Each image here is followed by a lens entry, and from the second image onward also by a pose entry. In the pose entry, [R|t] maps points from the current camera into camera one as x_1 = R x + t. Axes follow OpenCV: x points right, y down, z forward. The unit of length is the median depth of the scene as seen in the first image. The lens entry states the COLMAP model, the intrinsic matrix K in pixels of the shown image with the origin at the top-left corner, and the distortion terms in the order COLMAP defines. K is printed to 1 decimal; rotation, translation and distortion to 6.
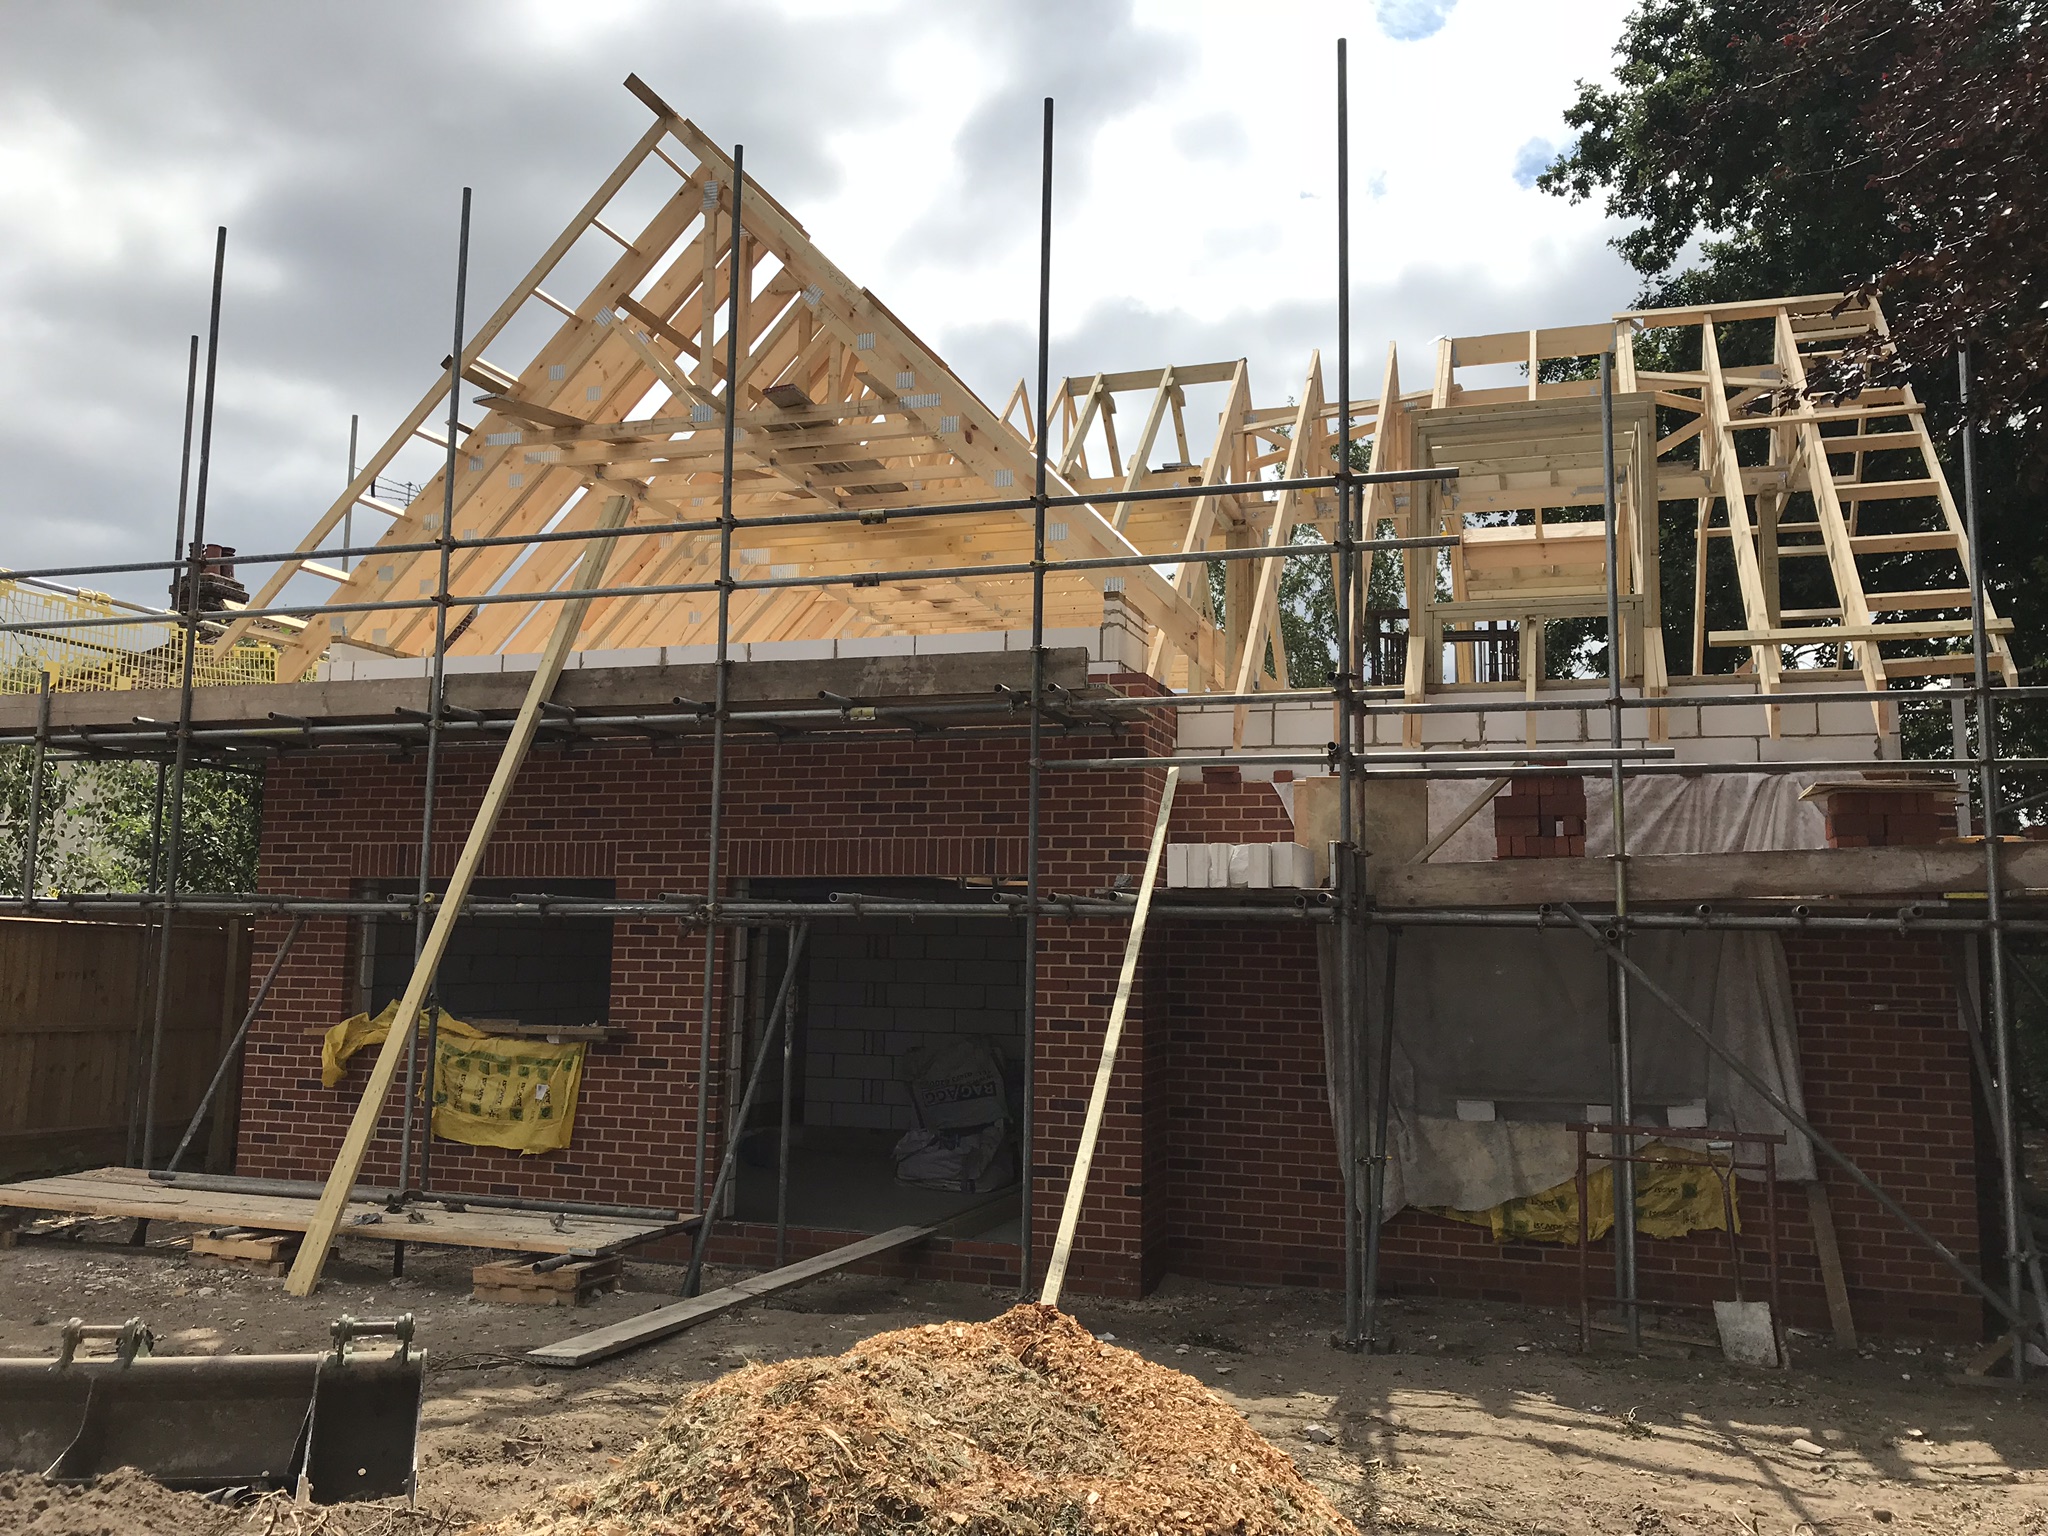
lens RADIAL K [[1673.8, 0, 1029.8], [0, 1673.8, 769.9], [0, 0, 1]] dist [0.012768, -0.013282]
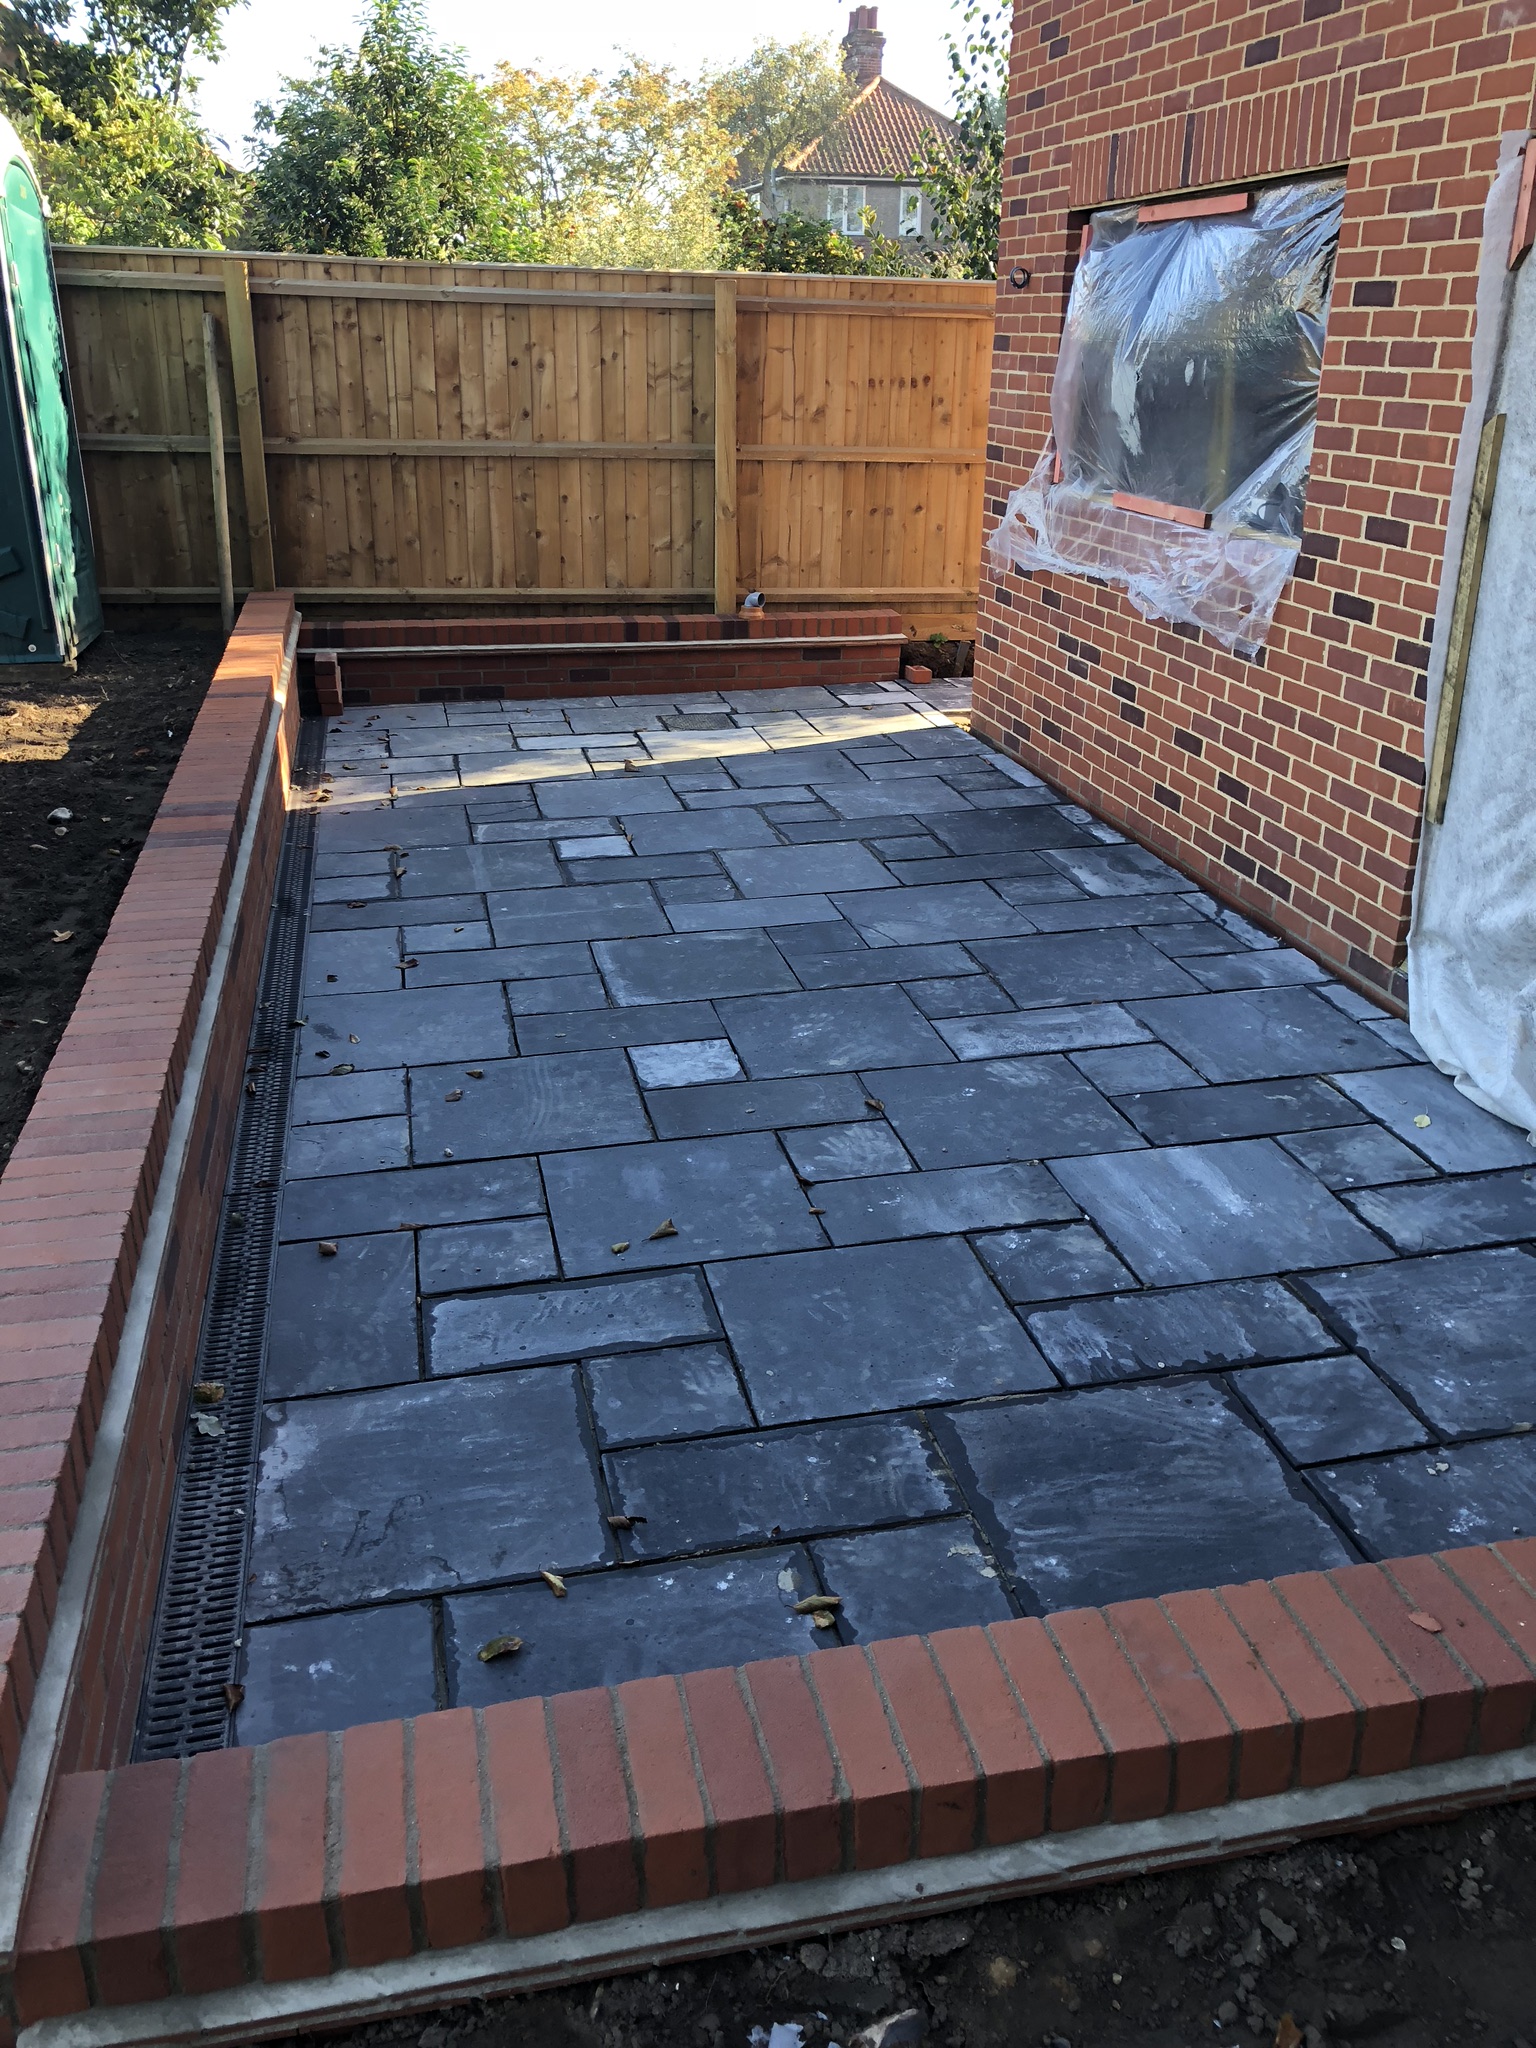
lens RADIAL K [[1684.3, 0, 770.8], [0, 1684.3, 1016.0], [0, 0, 1]] dist [0.028393, -0.001876]
pose [[0.528477, 0.308604, -0.790870, 0.087718], [0.102680, 0.901514, 0.420392, 0.059281], [0.842715, -0.303374, 0.444742, 0.579631]]
